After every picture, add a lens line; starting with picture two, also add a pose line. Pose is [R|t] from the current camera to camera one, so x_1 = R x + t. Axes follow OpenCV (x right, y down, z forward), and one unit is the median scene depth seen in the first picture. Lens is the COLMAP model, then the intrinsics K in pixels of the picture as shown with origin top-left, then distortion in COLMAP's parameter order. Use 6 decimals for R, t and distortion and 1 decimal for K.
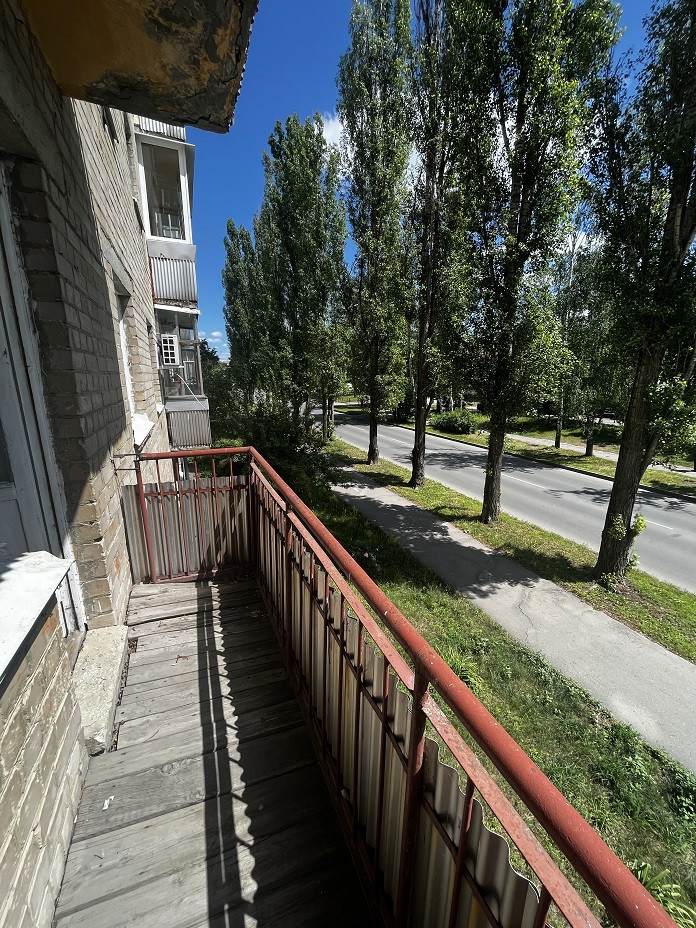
lens RADIAL K [[371.7, 0, 347.1], [0, 371.7, 470.0], [0, 0, 1]] dist [-0.004651, 0.000403]
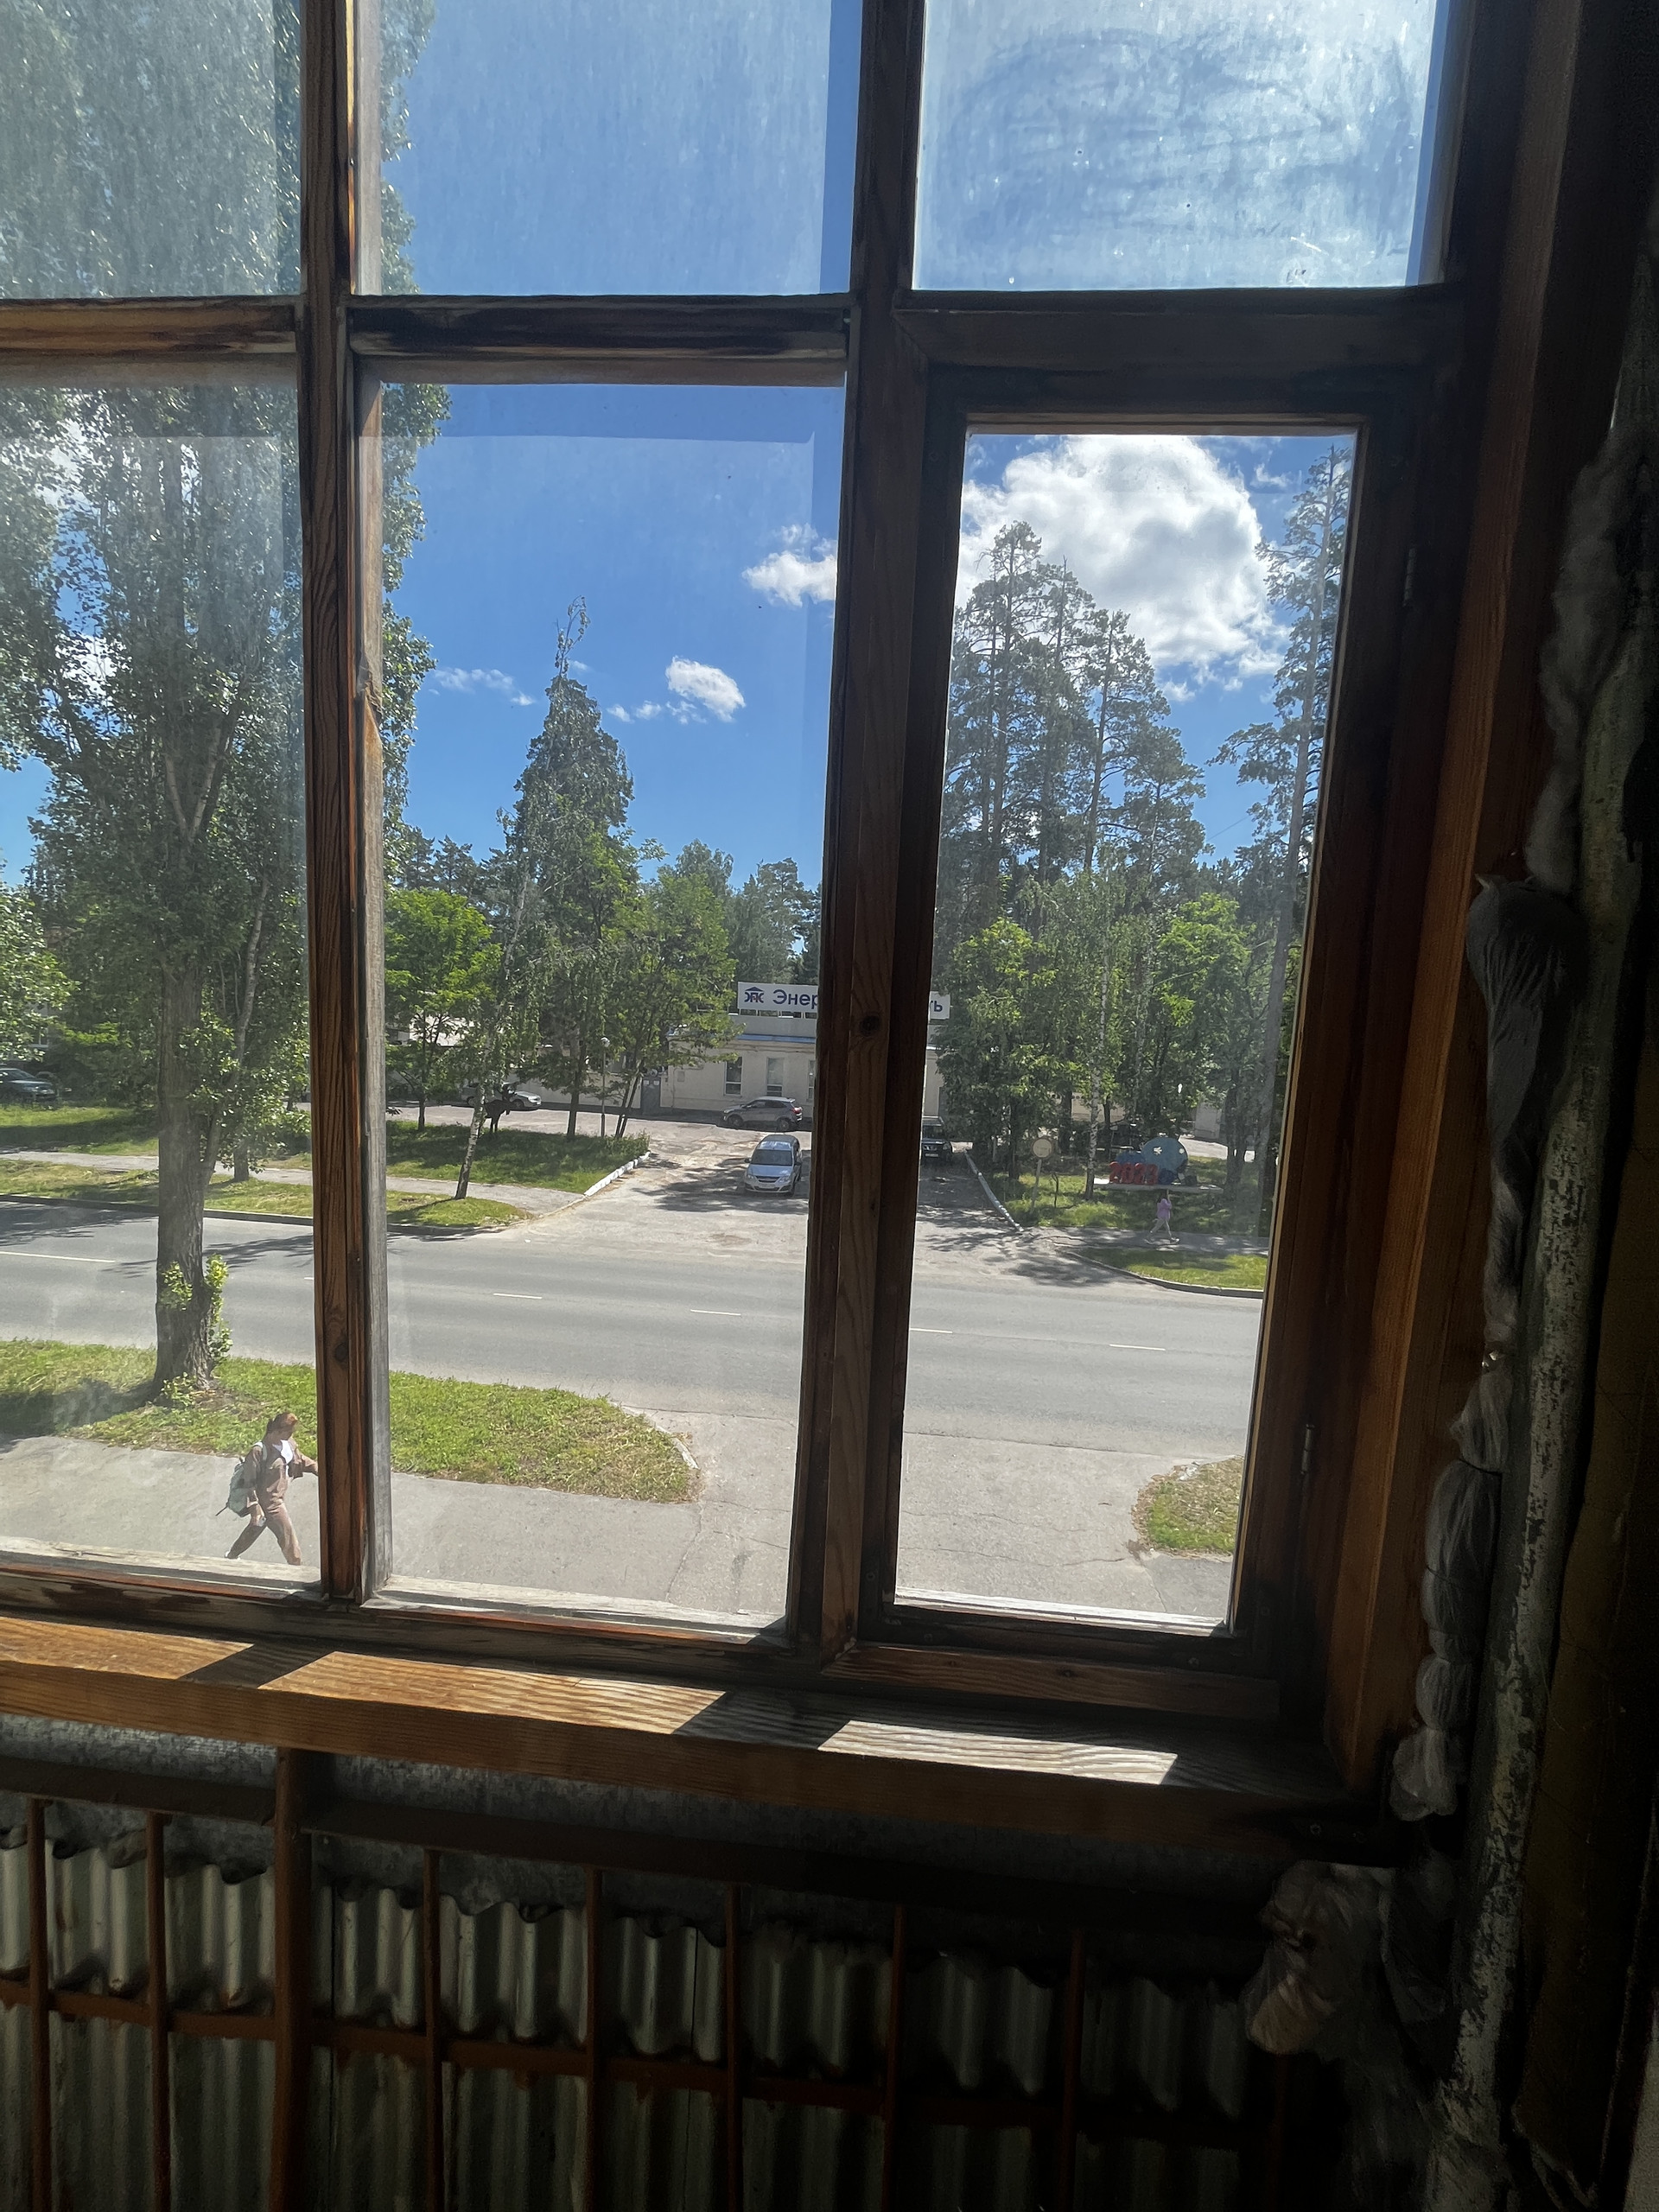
lens RADIAL K [[886.1, 0, 830.9], [0, 886.1, 1108.5], [0, 0, 1]] dist [-0.004651, 0.000403]
pose [[0.465924, -0.047620, 0.883542, 0.036282], [0.170690, 0.984632, -0.036943, 0.088248], [-0.868205, 0.168025, 0.466892, -0.397135]]
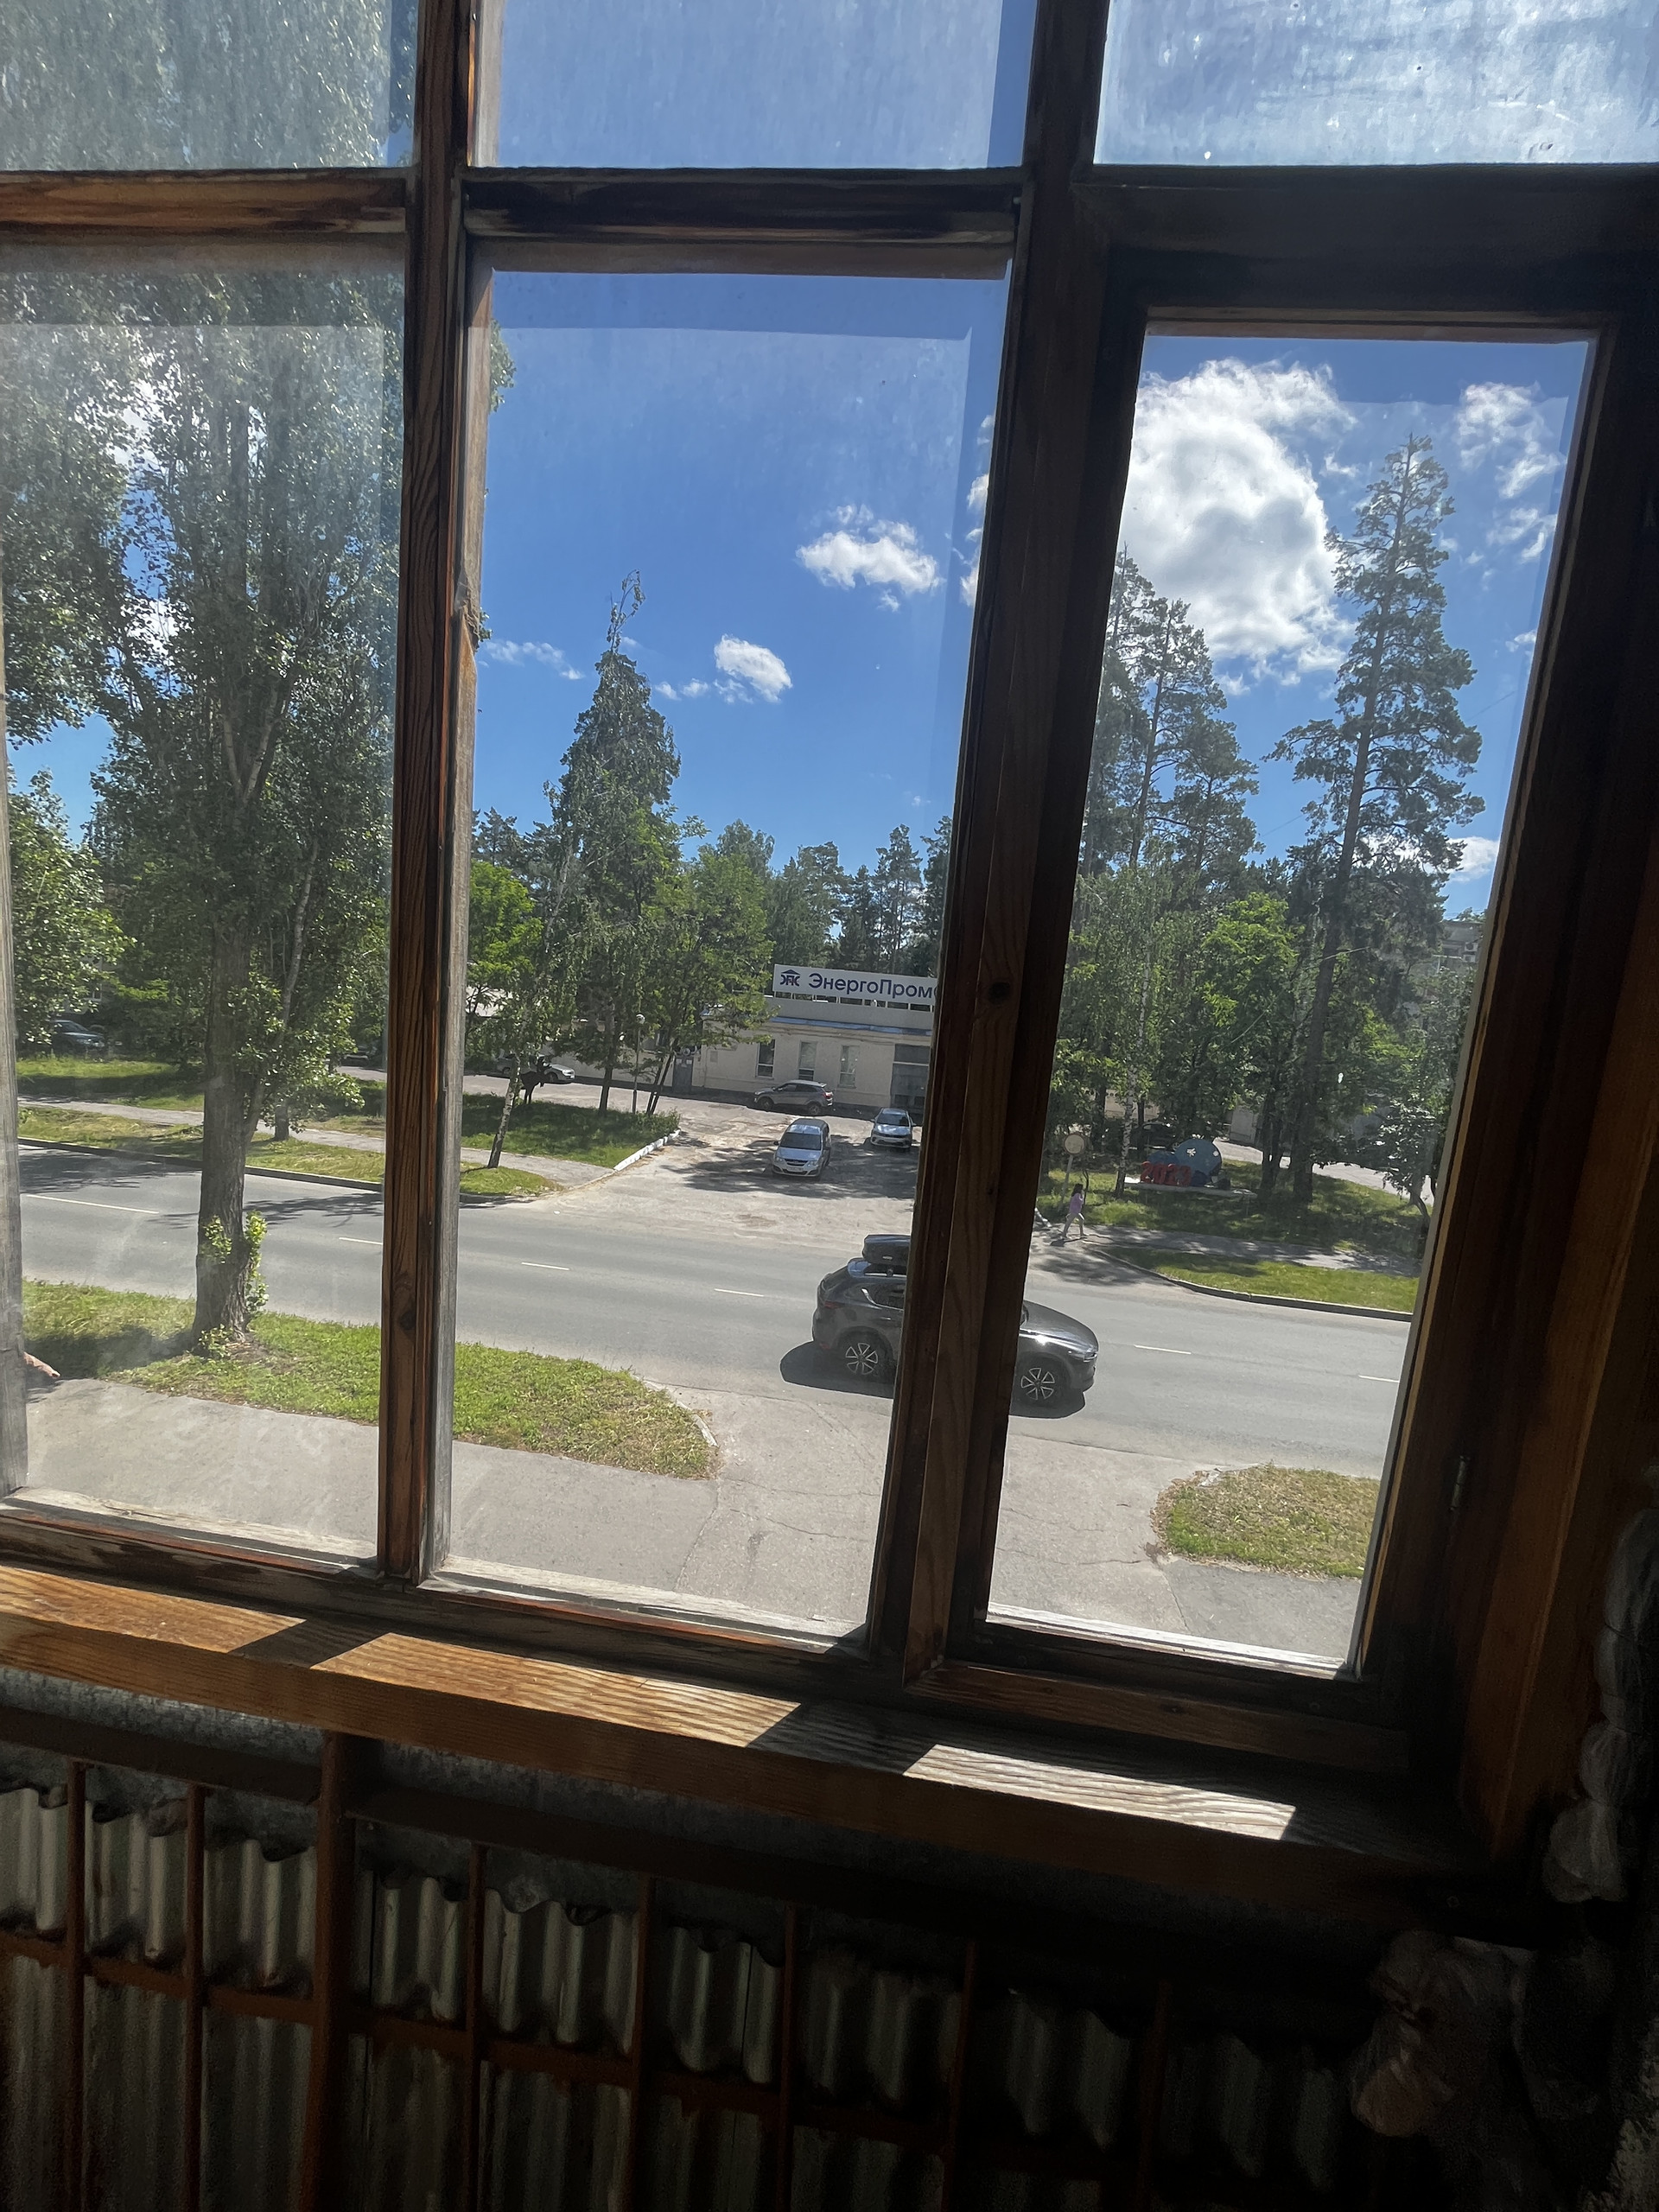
lens RADIAL K [[886.1, 0, 831.0], [0, 886.1, 1108.2], [0, 0, 1]] dist [-0.004651, 0.000403]
pose [[0.496698, -0.039844, 0.867008, 0.038128], [0.125407, 0.991758, -0.026267, 0.088096], [-0.858815, 0.121776, 0.497601, -0.389801]]
